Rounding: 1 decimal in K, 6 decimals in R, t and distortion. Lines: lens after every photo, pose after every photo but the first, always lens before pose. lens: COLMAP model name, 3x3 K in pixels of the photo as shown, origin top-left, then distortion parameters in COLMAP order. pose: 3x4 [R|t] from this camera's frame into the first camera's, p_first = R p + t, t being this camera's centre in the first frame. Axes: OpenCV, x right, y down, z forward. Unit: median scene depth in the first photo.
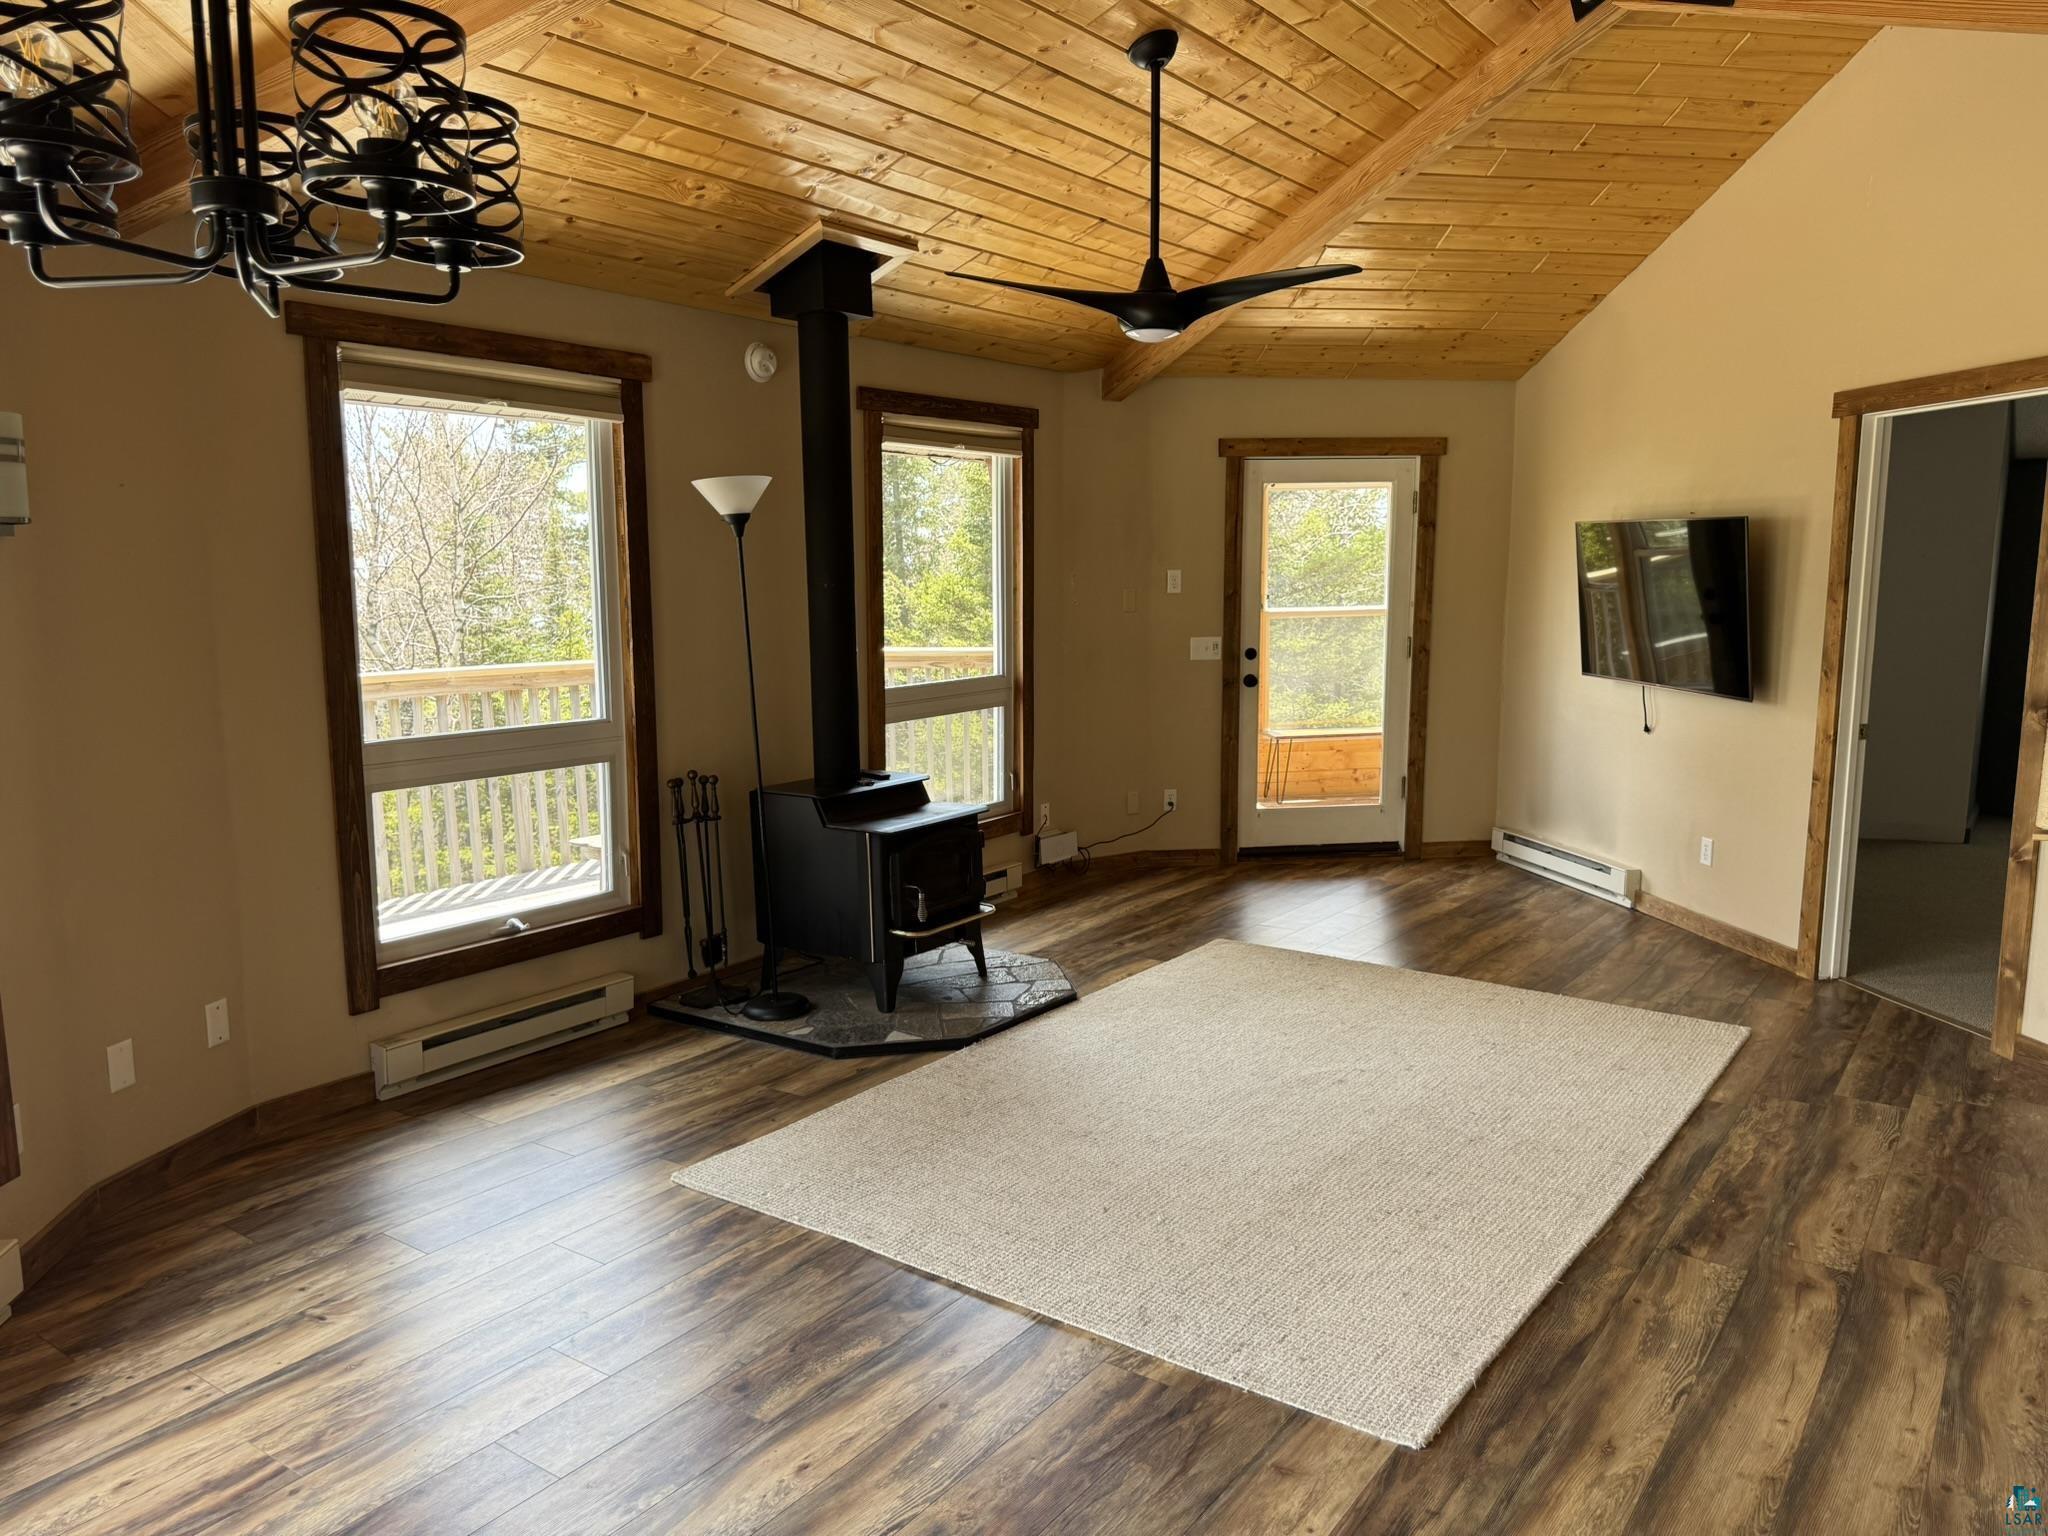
lens RADIAL K [[1445.9, 0, 1045.0], [0, 1445.9, 778.7], [0, 0, 1]] dist [0.036304, -0.042646]
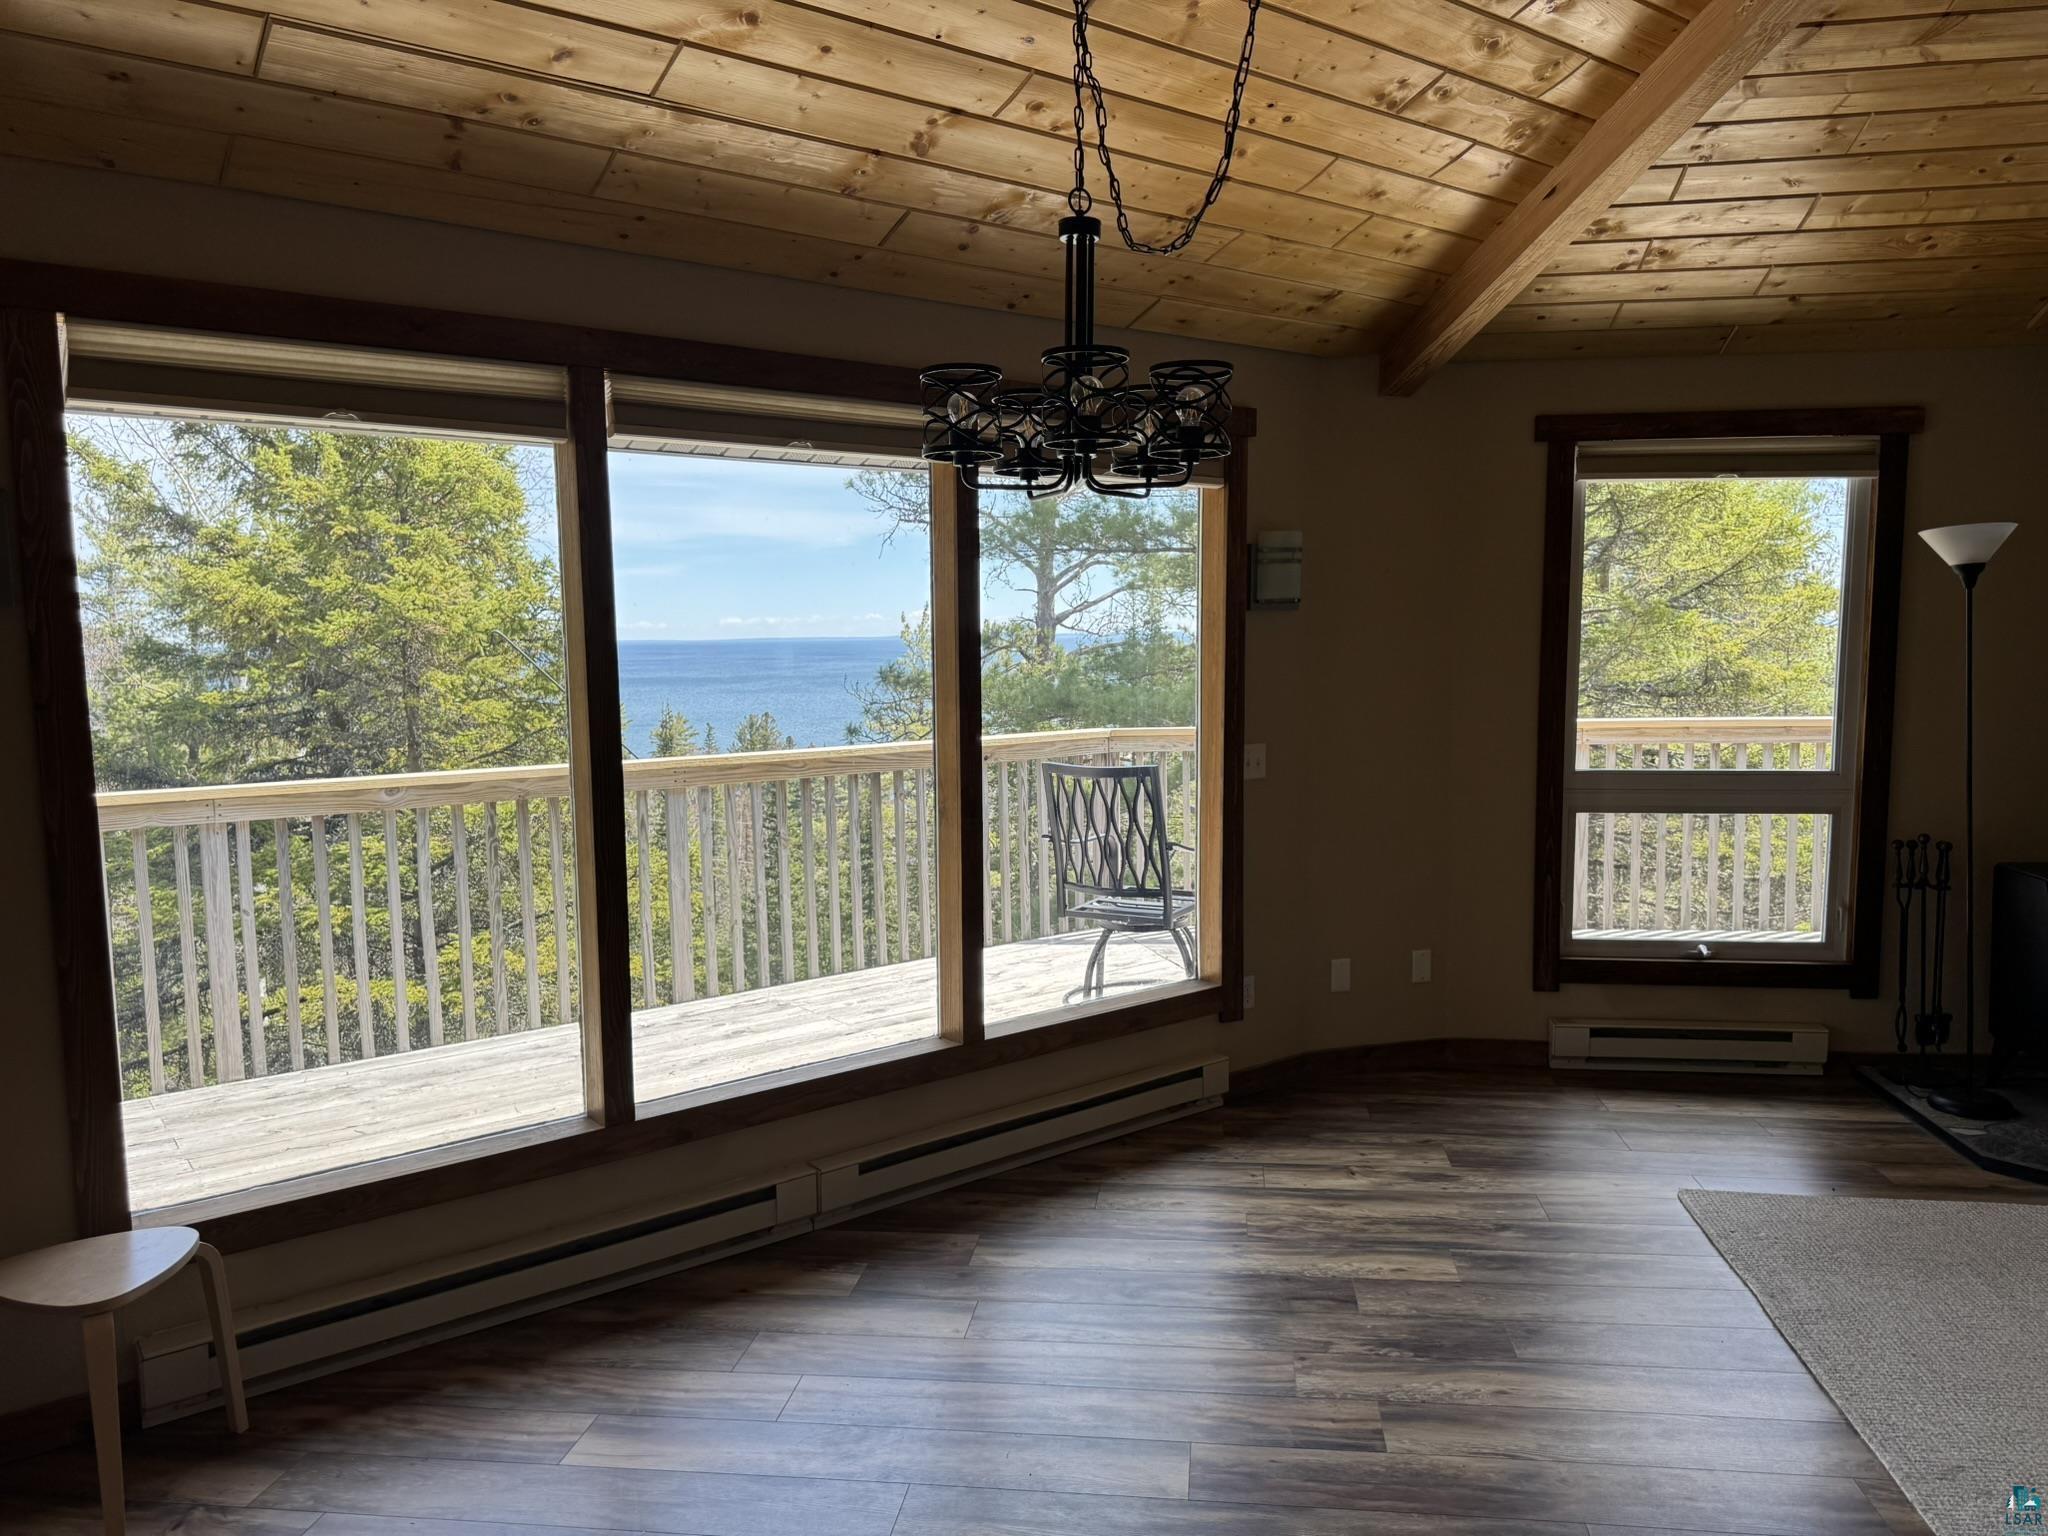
lens RADIAL K [[1445.9, 0, 1028.2], [0, 1445.9, 771.8], [0, 0, 1]] dist [0.036304, -0.042646]
pose [[0.458536, 0.089231, -0.884185, 0.377985], [-0.117262, 0.992322, 0.039333, -0.017066], [0.880906, 0.085646, 0.465479, 0.040266]]
